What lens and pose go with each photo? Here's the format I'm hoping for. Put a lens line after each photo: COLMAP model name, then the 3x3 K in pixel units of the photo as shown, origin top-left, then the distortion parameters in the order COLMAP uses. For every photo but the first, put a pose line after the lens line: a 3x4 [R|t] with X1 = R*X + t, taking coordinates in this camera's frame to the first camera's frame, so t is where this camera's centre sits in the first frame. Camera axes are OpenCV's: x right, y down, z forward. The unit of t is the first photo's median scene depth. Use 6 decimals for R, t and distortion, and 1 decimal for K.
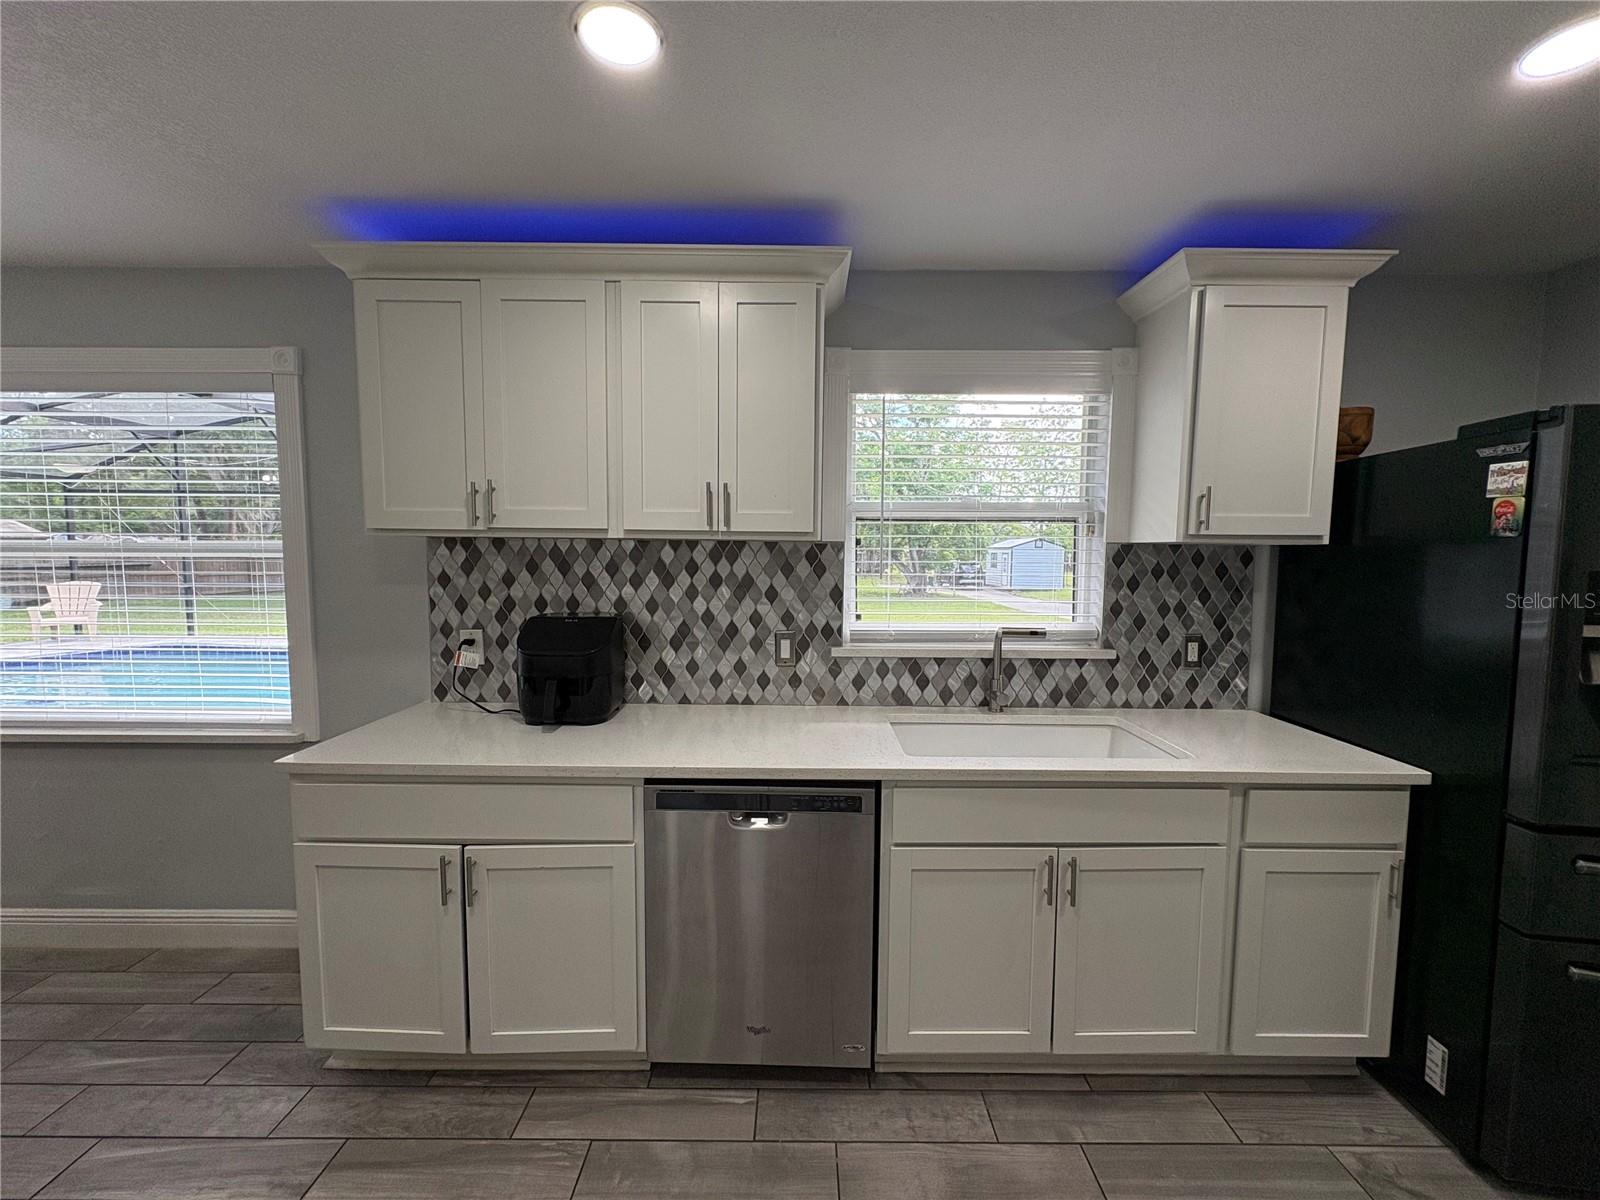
lens RADIAL K [[634.4, 0, 797.1], [0, 634.4, 599.1], [0, 0, 1]] dist [0.000656, 0.000137]
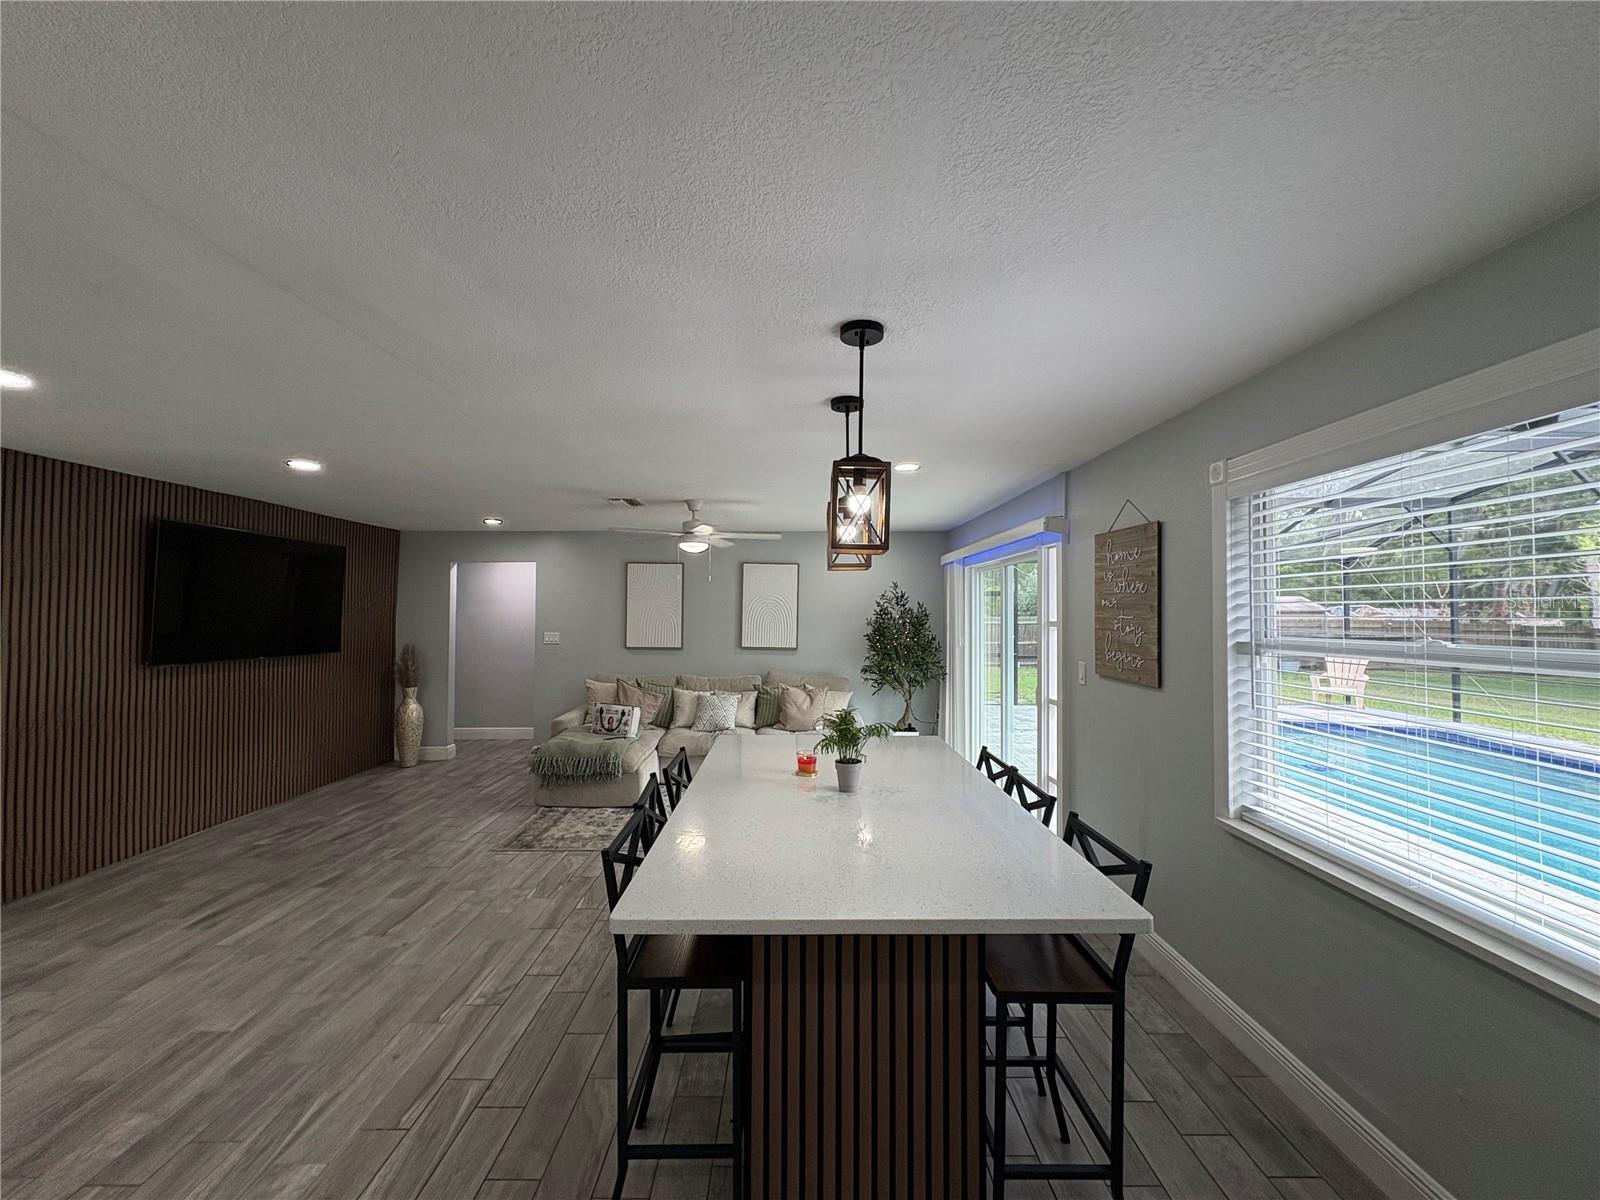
lens RADIAL K [[634.4, 0, 801.6], [0, 634.4, 595.6], [0, 0, 1]] dist [0.000656, 0.000137]
pose [[0.013782, -0.036161, -0.999251, -0.333371], [-0.078390, 0.996231, -0.037133, -0.065681], [0.996827, 0.078843, 0.010895, 0.274139]]
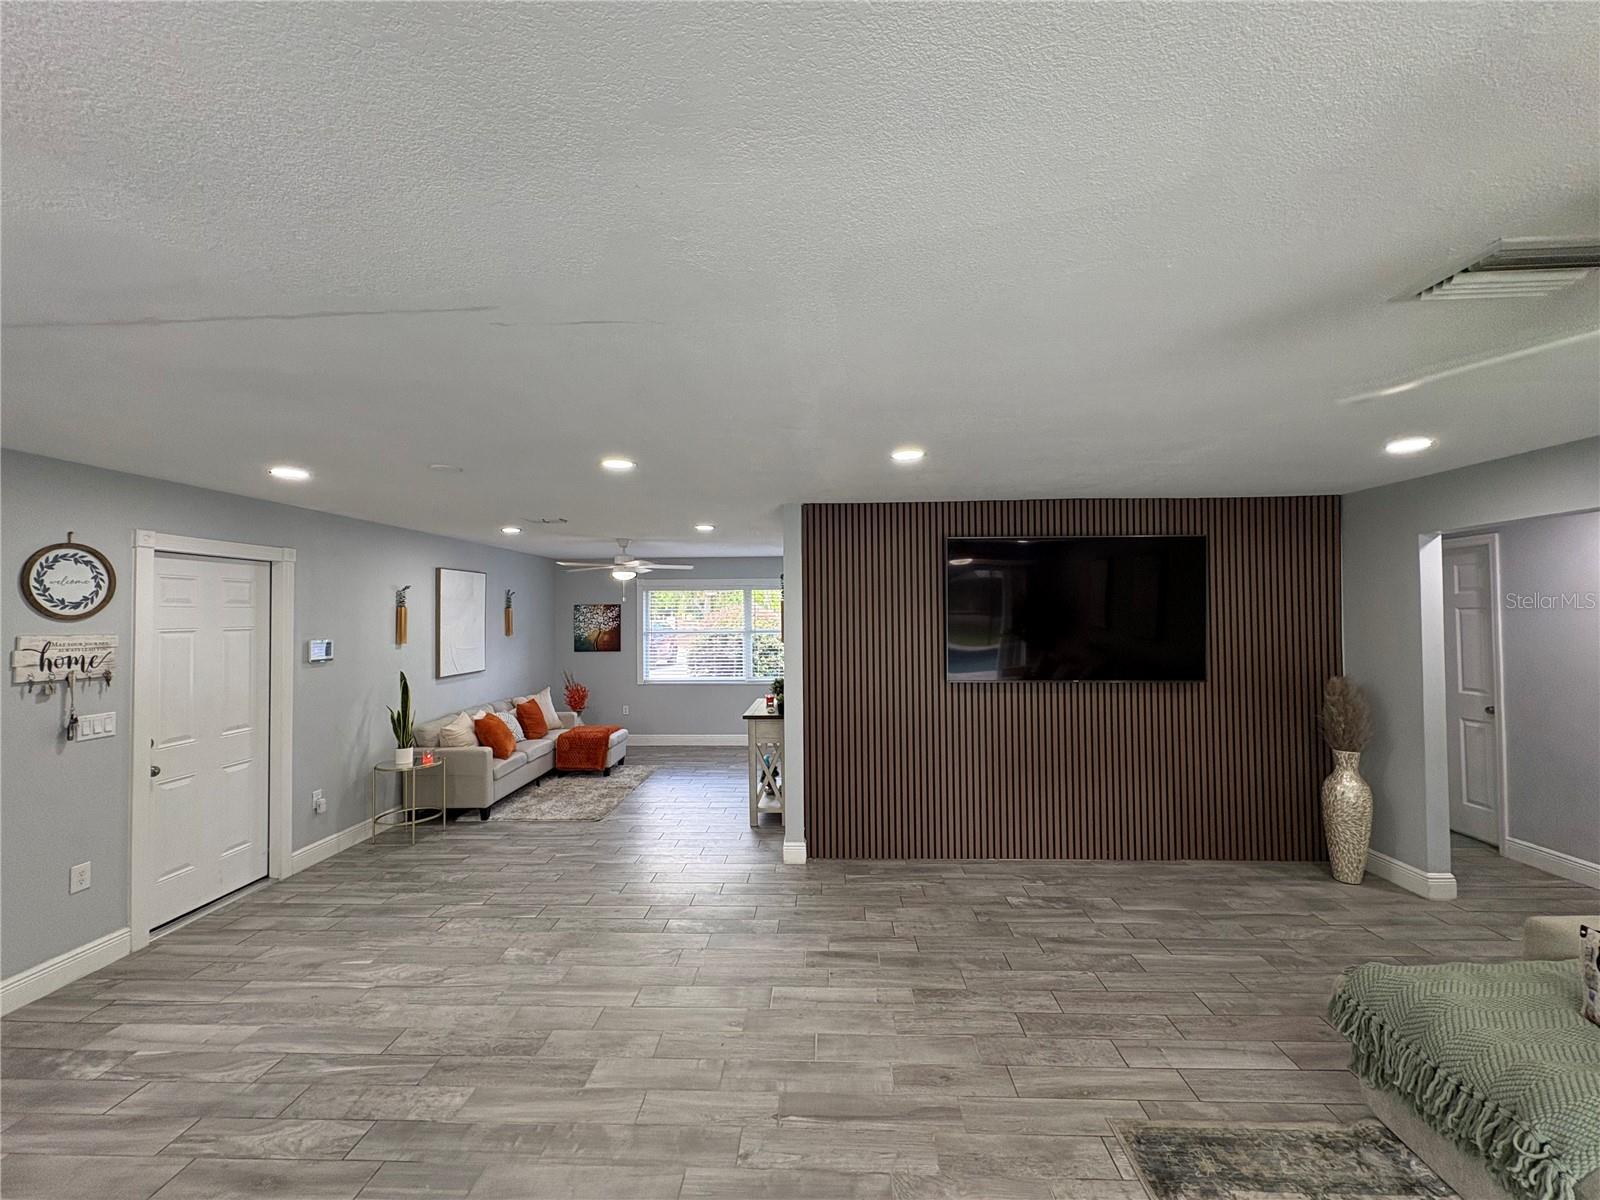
lens RADIAL K [[634.4, 0, 802.6], [0, 634.4, 600.1], [0, 0, 1]] dist [0.000656, 0.000137]
pose [[-0.999325, 0.000258, 0.036726, -1.803830], [0.002255, 0.998521, 0.054326, -0.129532], [-0.036658, 0.054373, -0.997848, 0.341498]]
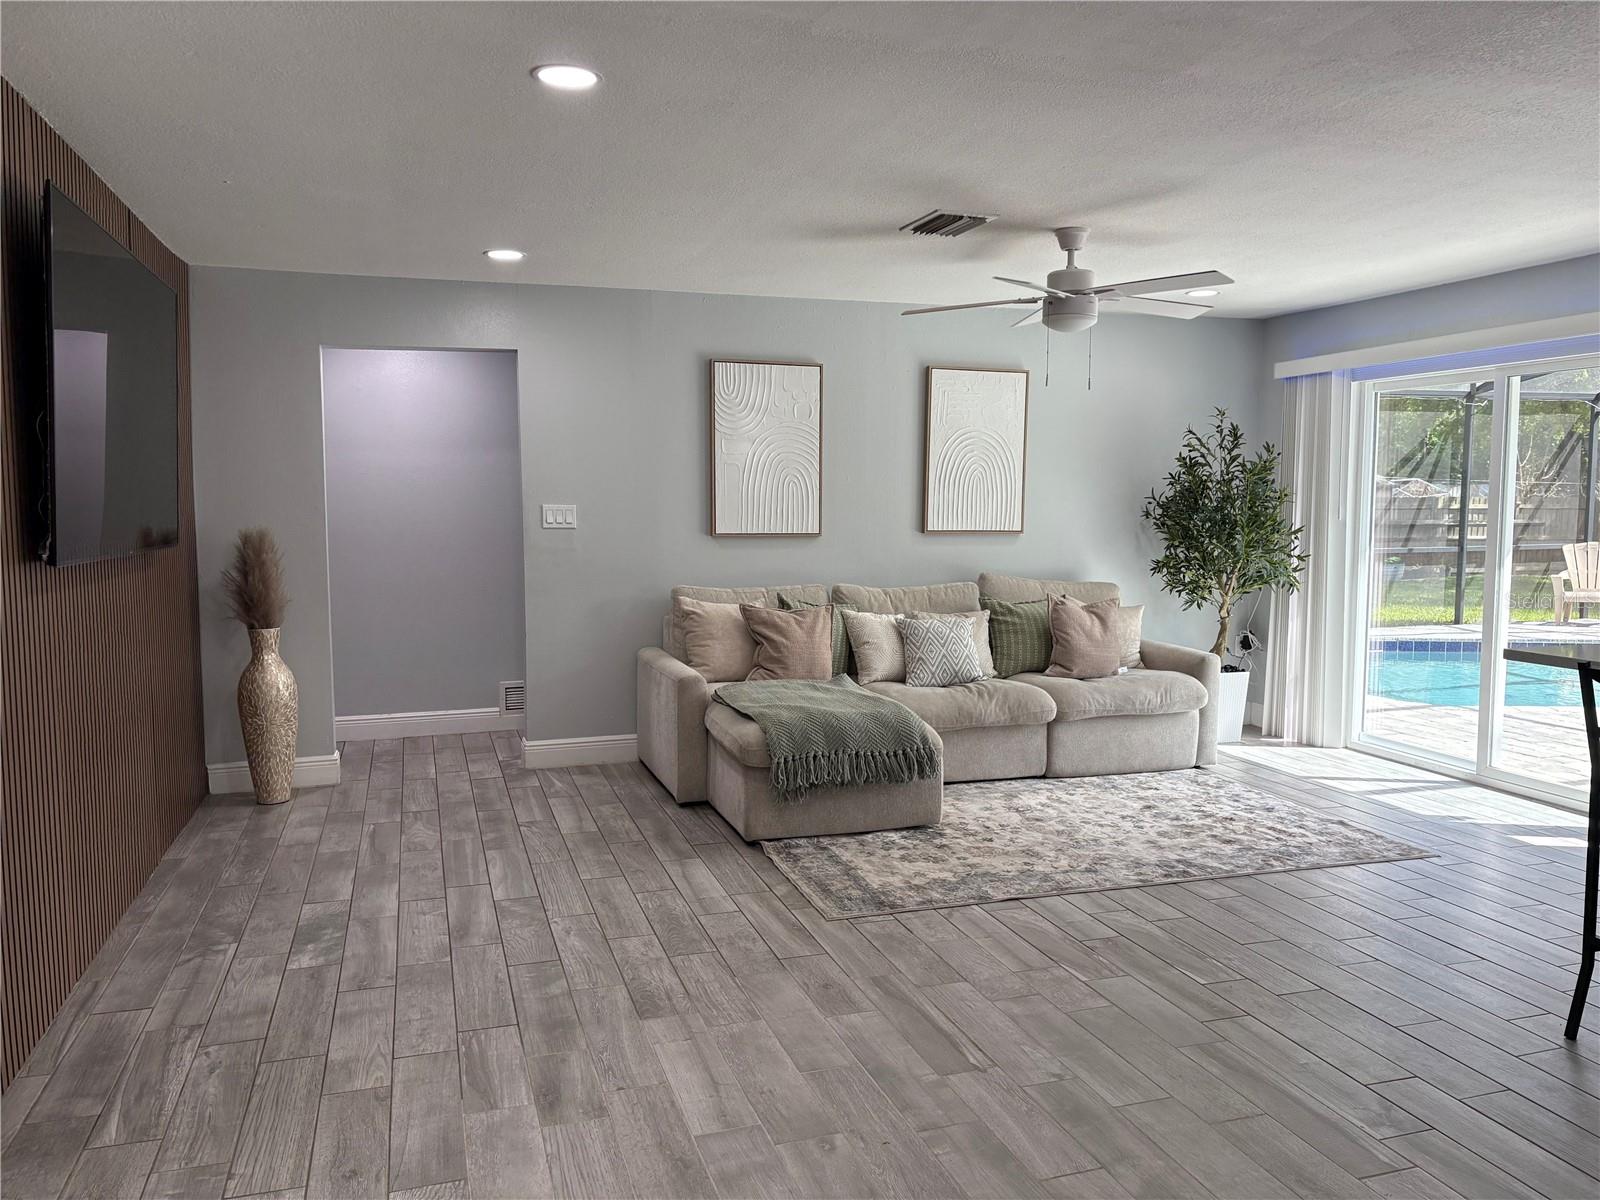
lens RADIAL K [[1207.5, 0, 797.0], [0, 1207.5, 601.8], [0, 0, 1]] dist [0.038030, -0.035736]
pose [[0.306835, 0.072934, -0.948964, -0.589097], [-0.066867, 0.996248, 0.054947, 0.119522], [0.949411, 0.046595, 0.310560, -1.165881]]
